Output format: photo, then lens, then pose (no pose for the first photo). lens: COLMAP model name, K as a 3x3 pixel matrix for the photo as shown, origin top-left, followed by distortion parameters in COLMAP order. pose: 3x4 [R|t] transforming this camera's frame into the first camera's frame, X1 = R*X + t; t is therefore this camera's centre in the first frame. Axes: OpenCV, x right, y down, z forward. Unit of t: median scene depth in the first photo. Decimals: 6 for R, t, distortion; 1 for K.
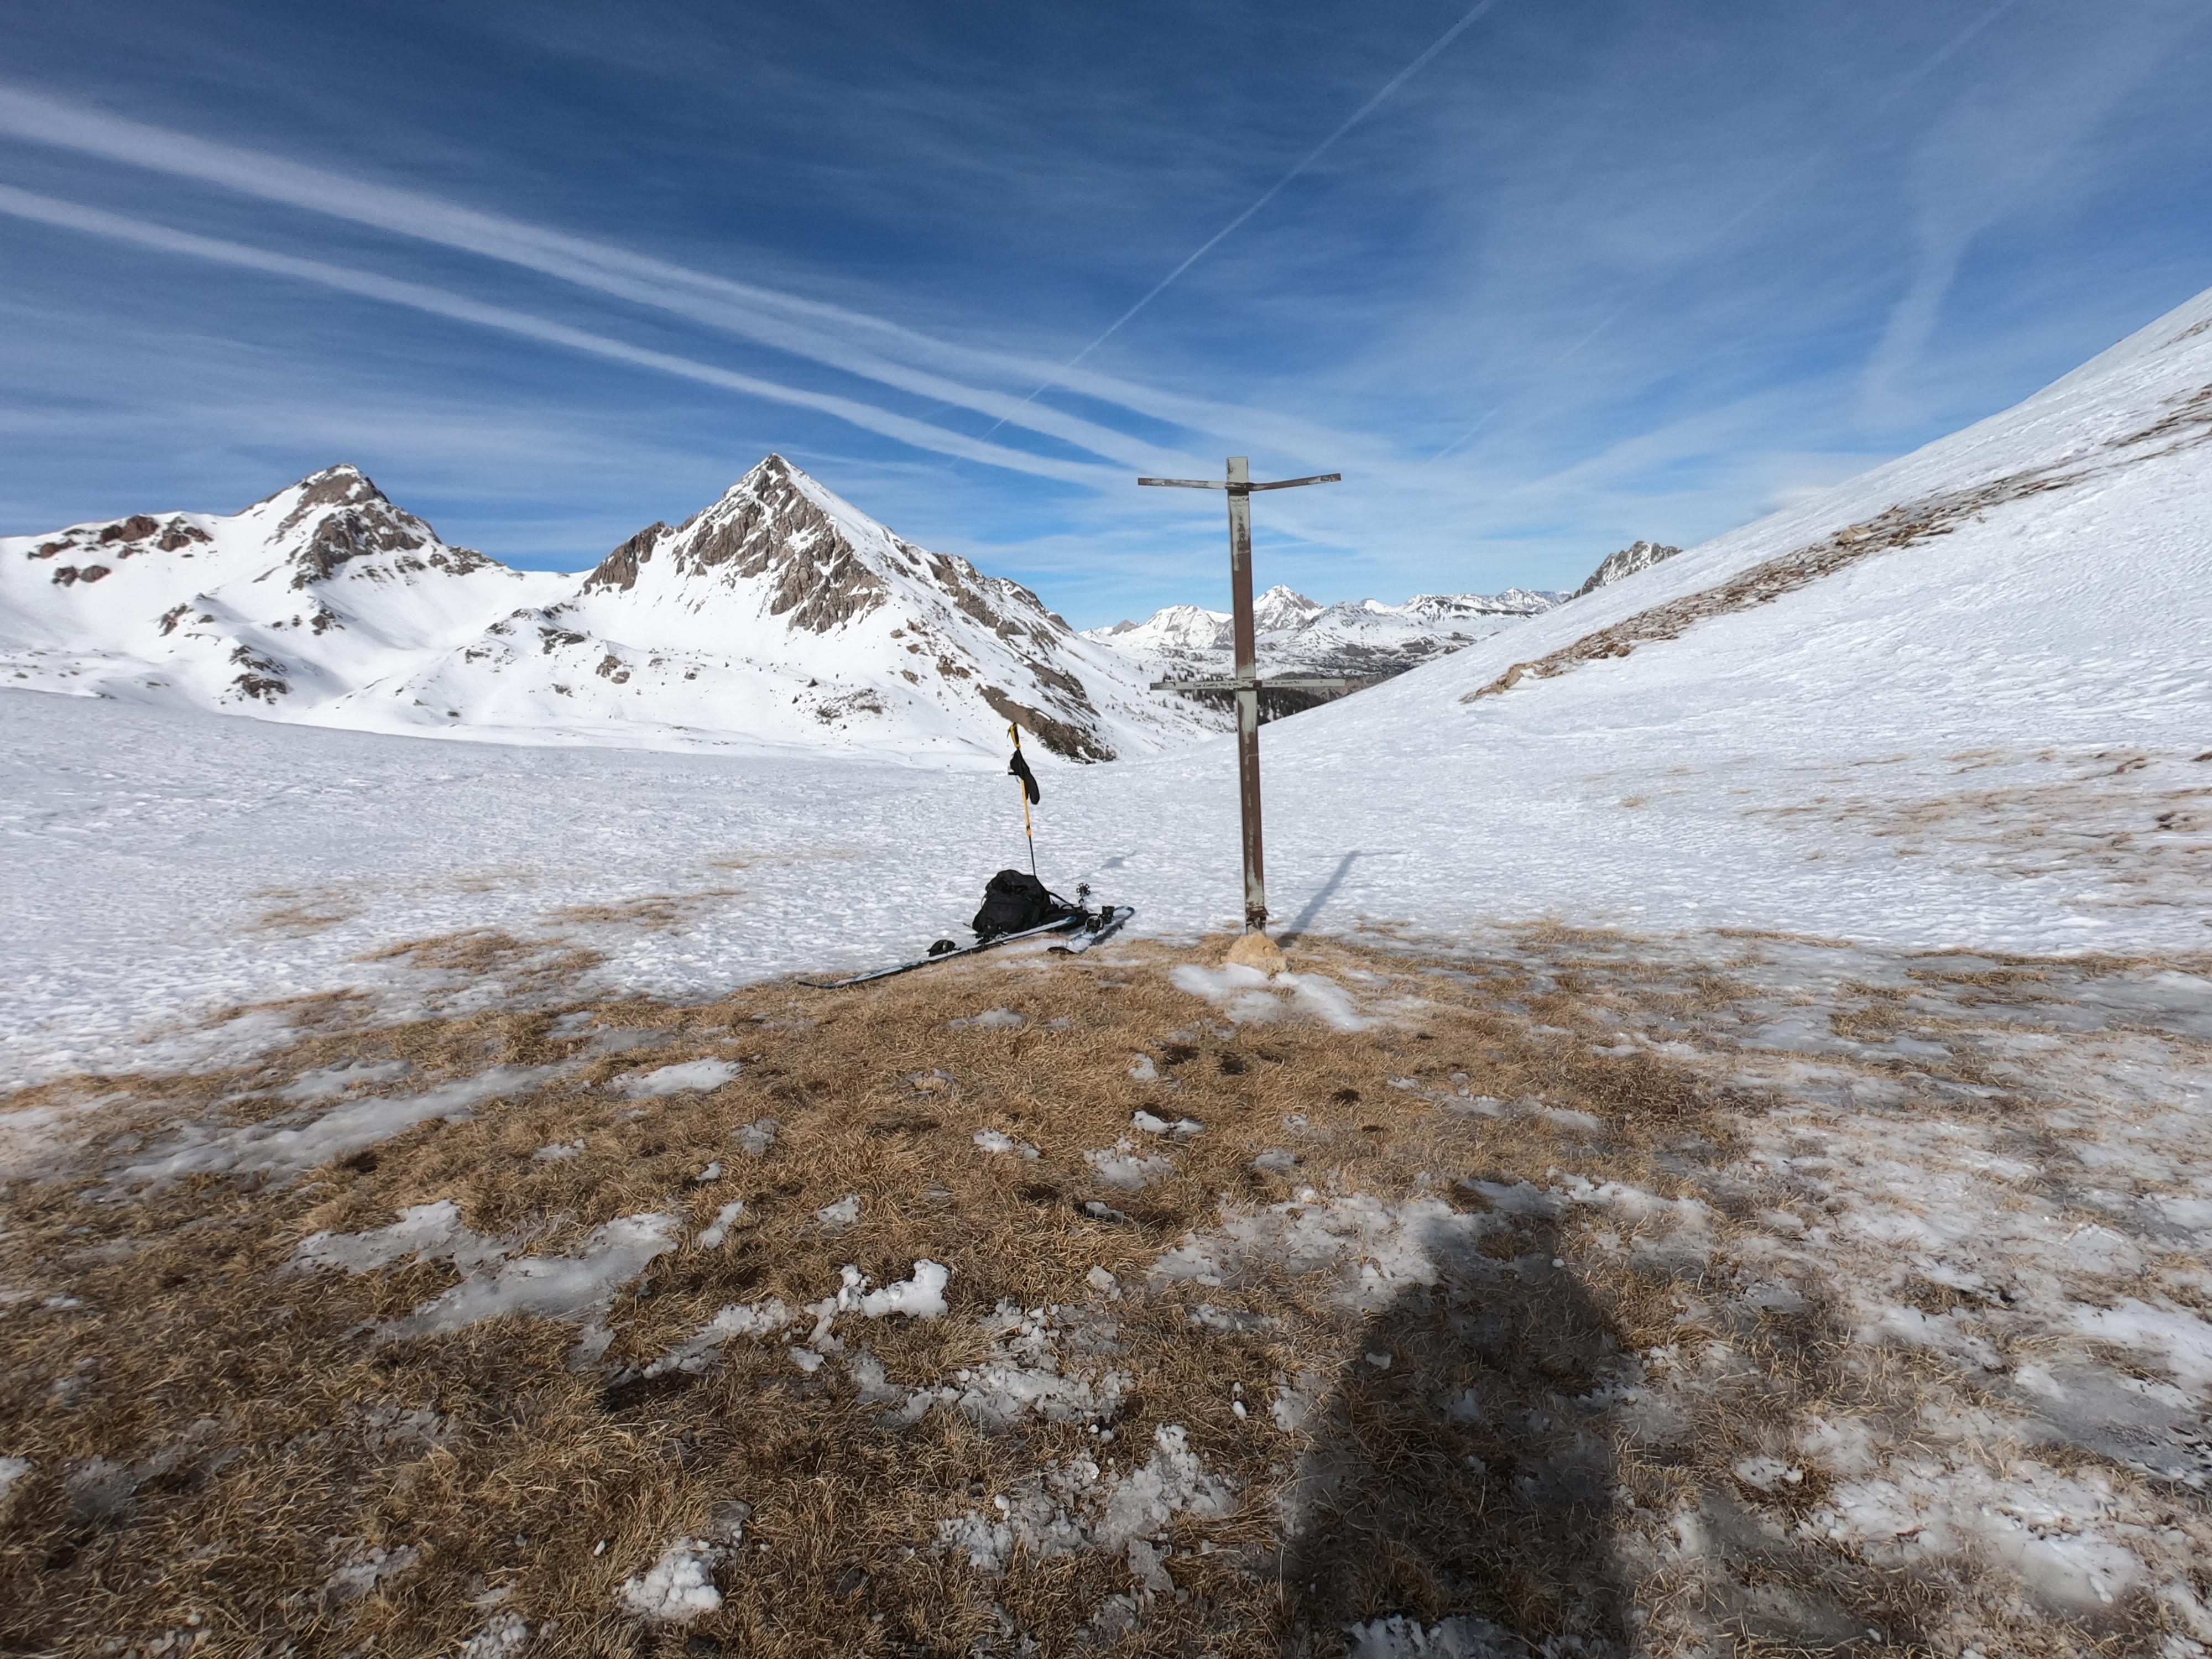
lens RADIAL K [[1109.0, 0, 1104.4], [0, 1109.0, 834.6], [0, 0, 1]] dist [-0.000163, 0.000289]
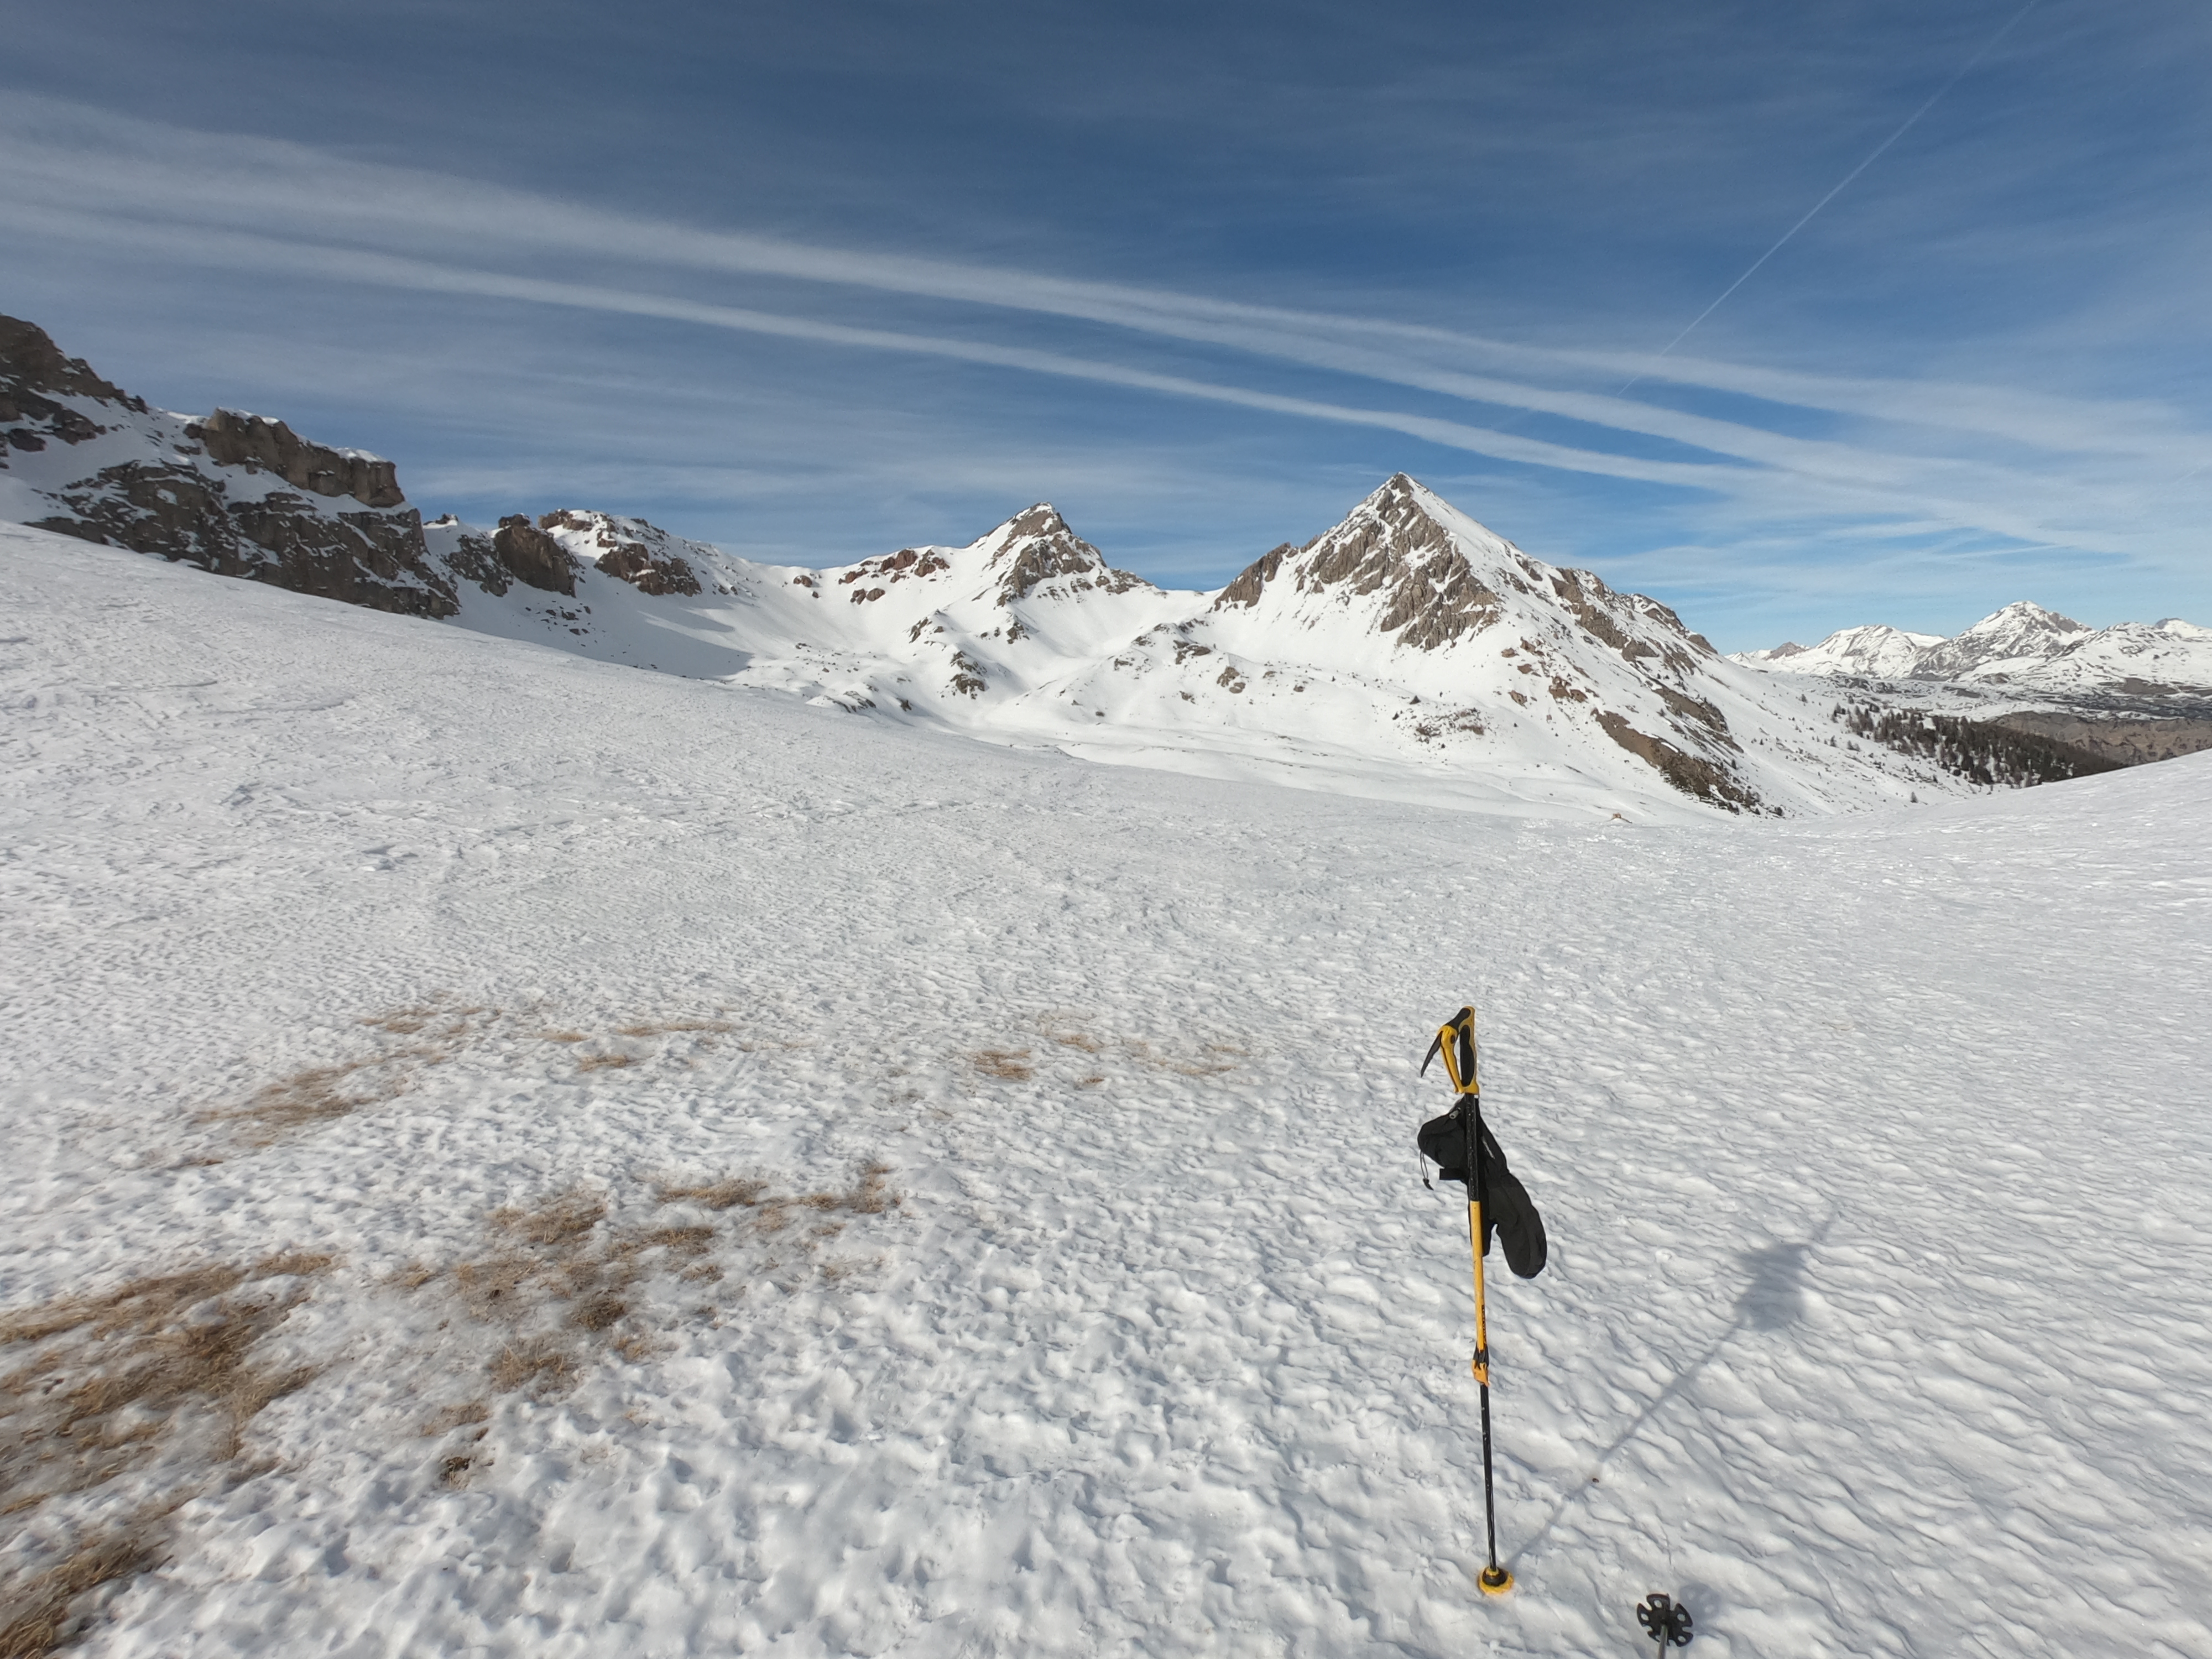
lens RADIAL K [[1109.0, 0, 1105.9], [0, 1109.0, 834.7], [0, 0, 1]] dist [-0.000163, 0.000289]
pose [[0.863583, 0.101719, -0.493840, 0.081628], [-0.108877, 0.993952, 0.014336, -0.019754], [0.492312, 0.041388, 0.869434, 0.065551]]
